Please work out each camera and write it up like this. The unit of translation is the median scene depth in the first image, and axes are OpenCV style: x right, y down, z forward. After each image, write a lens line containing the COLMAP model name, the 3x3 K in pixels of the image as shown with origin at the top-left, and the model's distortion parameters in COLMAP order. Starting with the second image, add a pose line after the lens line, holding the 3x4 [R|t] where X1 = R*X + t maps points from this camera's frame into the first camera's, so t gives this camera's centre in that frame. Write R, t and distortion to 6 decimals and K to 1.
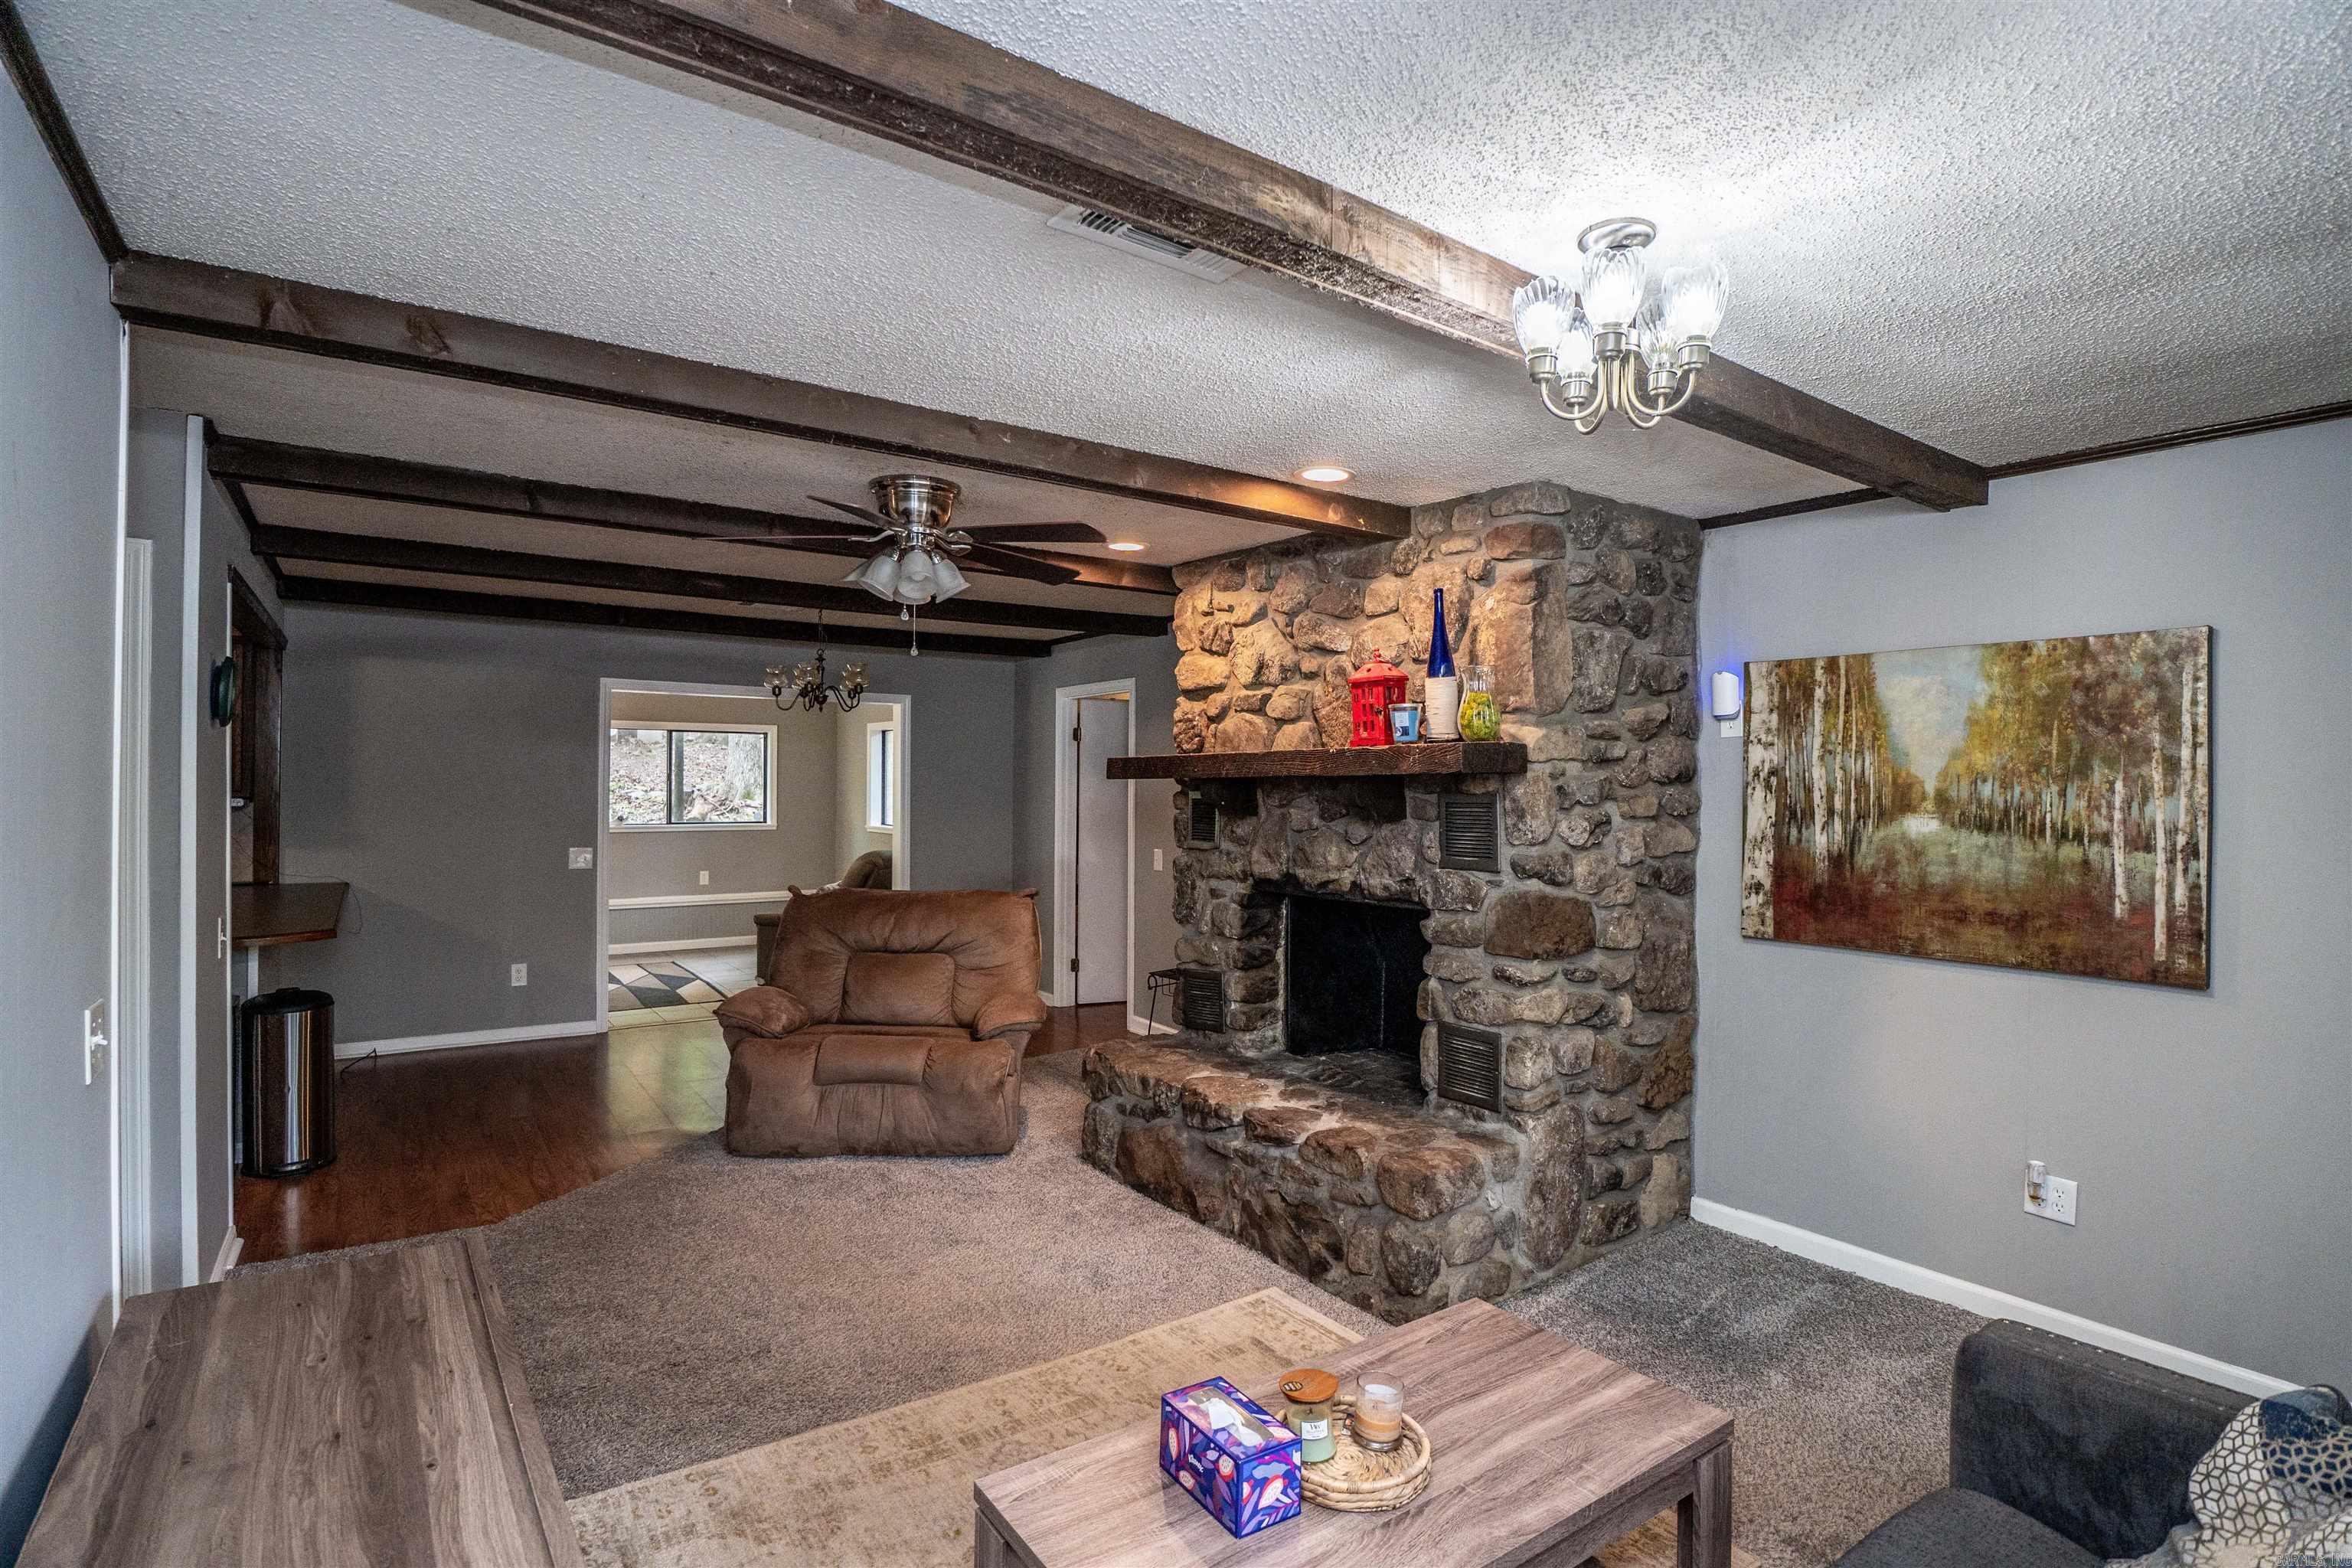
lens RADIAL K [[1188.8, 0, 1176.9], [0, 1188.8, 781.3], [0, 0, 1]] dist [-0.045644, 0.006288]
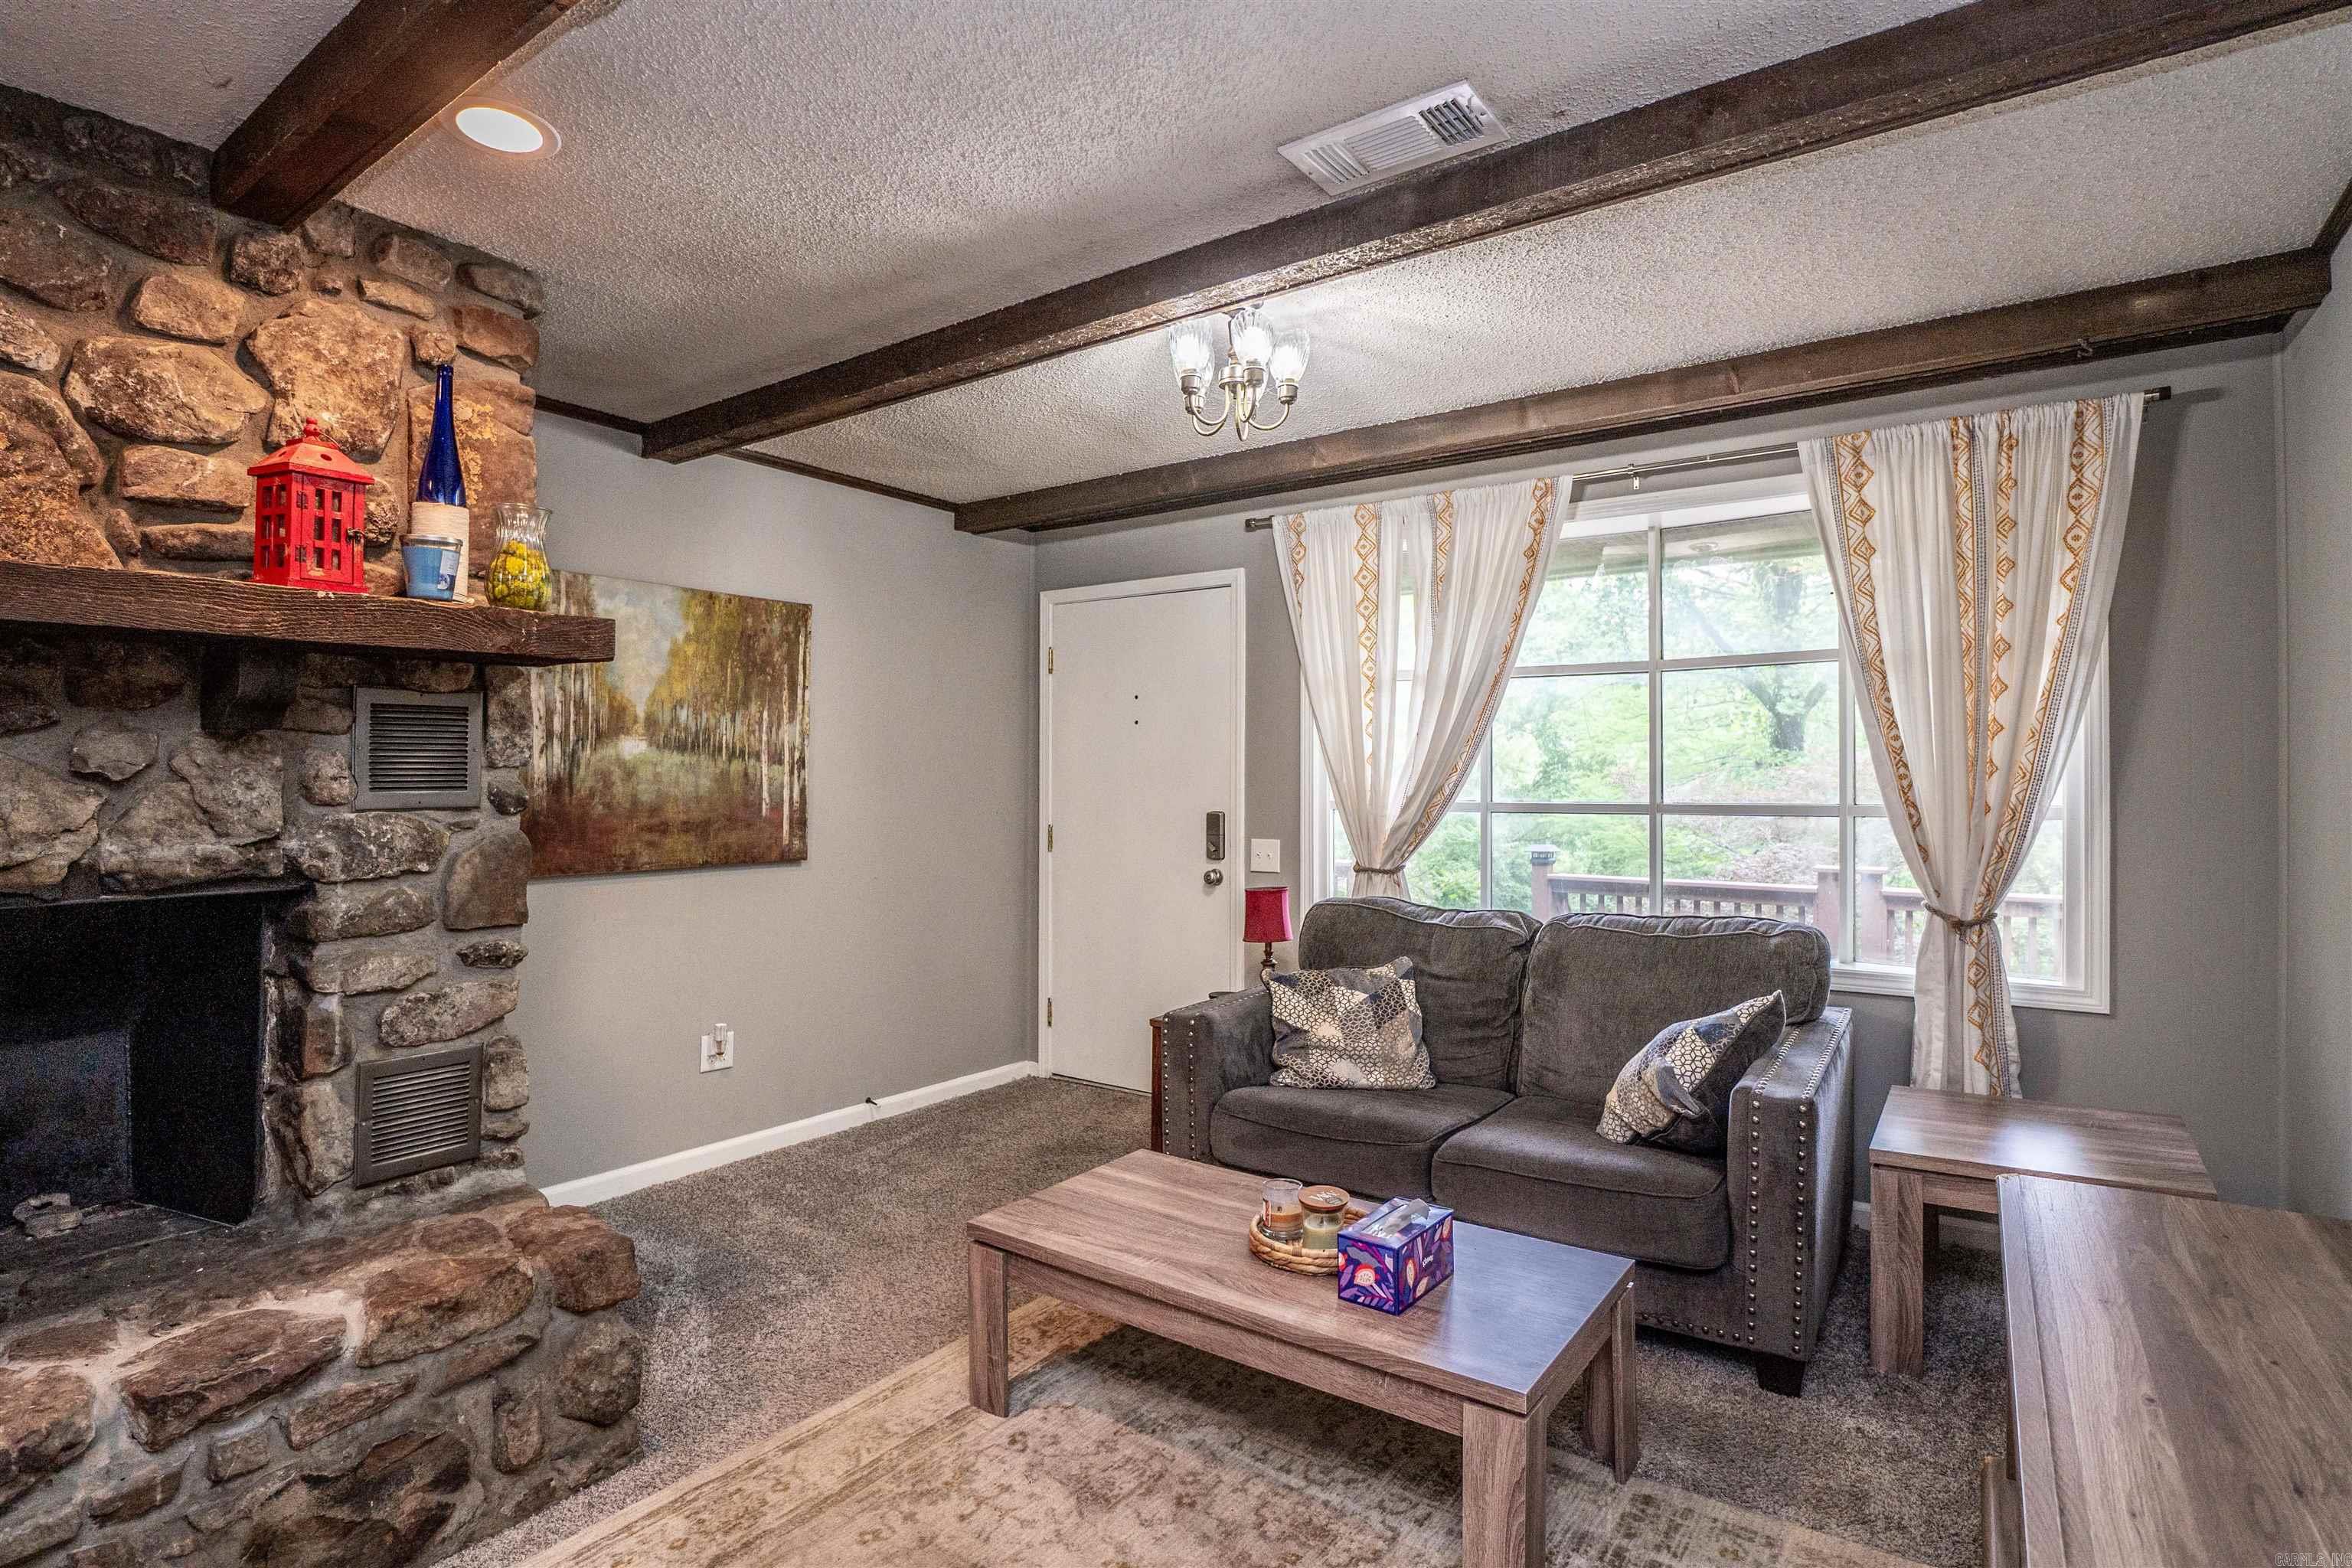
lens RADIAL K [[1188.8, 0, 1197.8], [0, 1188.8, 780.0], [0, 0, 1]] dist [-0.045644, 0.006288]
pose [[-0.363957, -0.008300, 0.931379, -0.514388], [0.001193, 0.999955, 0.009378, 0.055391], [-0.931415, 0.004524, -0.363931, 0.864868]]
